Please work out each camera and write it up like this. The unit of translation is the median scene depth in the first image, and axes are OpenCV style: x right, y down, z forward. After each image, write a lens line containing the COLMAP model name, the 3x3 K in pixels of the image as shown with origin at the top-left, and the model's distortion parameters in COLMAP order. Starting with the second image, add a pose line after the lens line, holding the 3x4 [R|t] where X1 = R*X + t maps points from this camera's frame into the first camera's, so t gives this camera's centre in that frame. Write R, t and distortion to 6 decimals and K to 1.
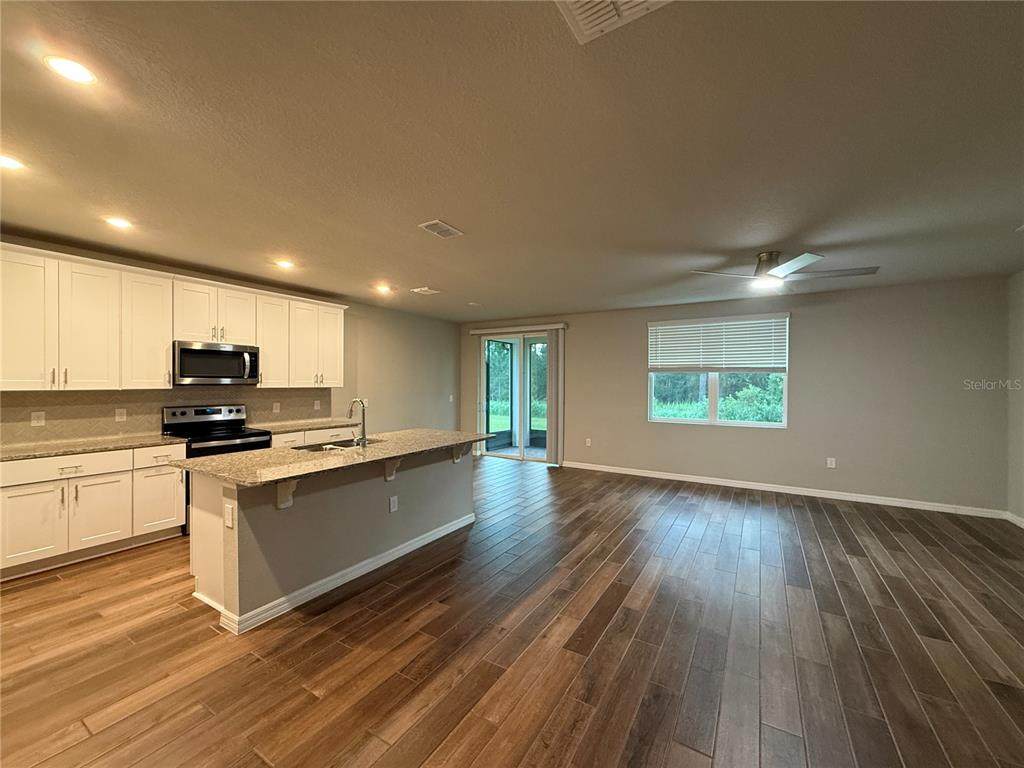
lens RADIAL K [[412.4, 0, 512.0], [0, 412.4, 384.0], [0, 0, 1]] dist [0.002286, 0.000181]
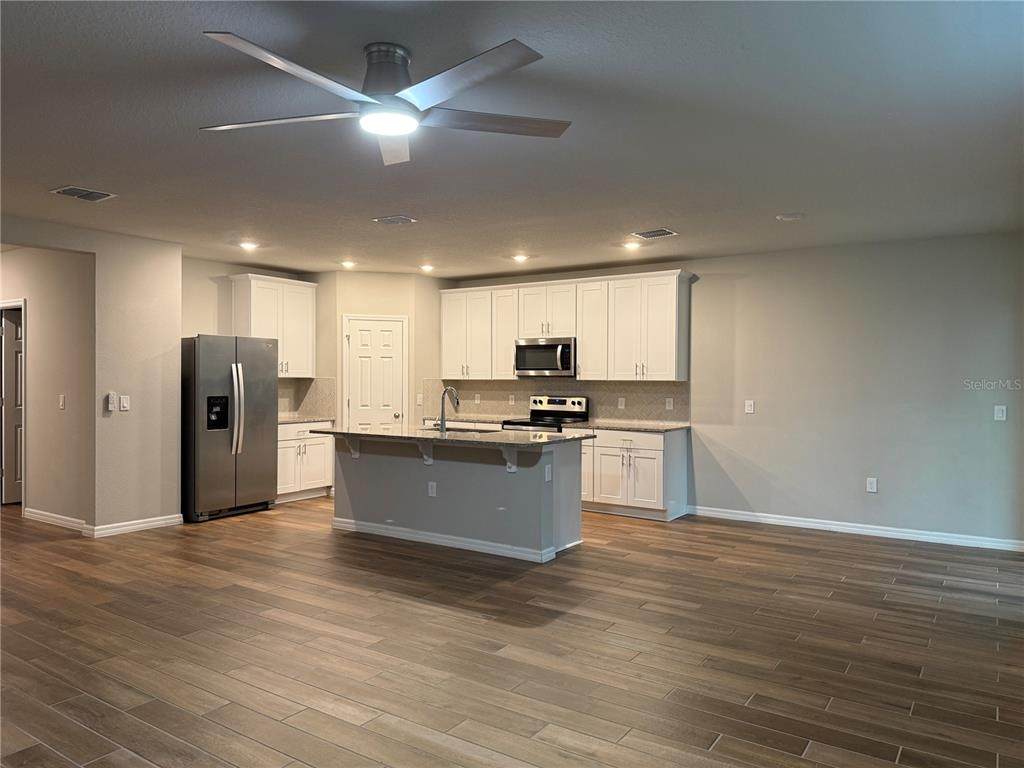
lens RADIAL K [[715.0, 0, 512.0], [0, 715.0, 384.0], [0, 0, 1]] dist [0.005138, -0.000583]
pose [[-0.043172, 0.006641, -0.999046, 1.145904], [-0.009418, 0.999931, 0.007053, 0.008945], [0.999023, 0.009714, -0.043107, 0.986138]]
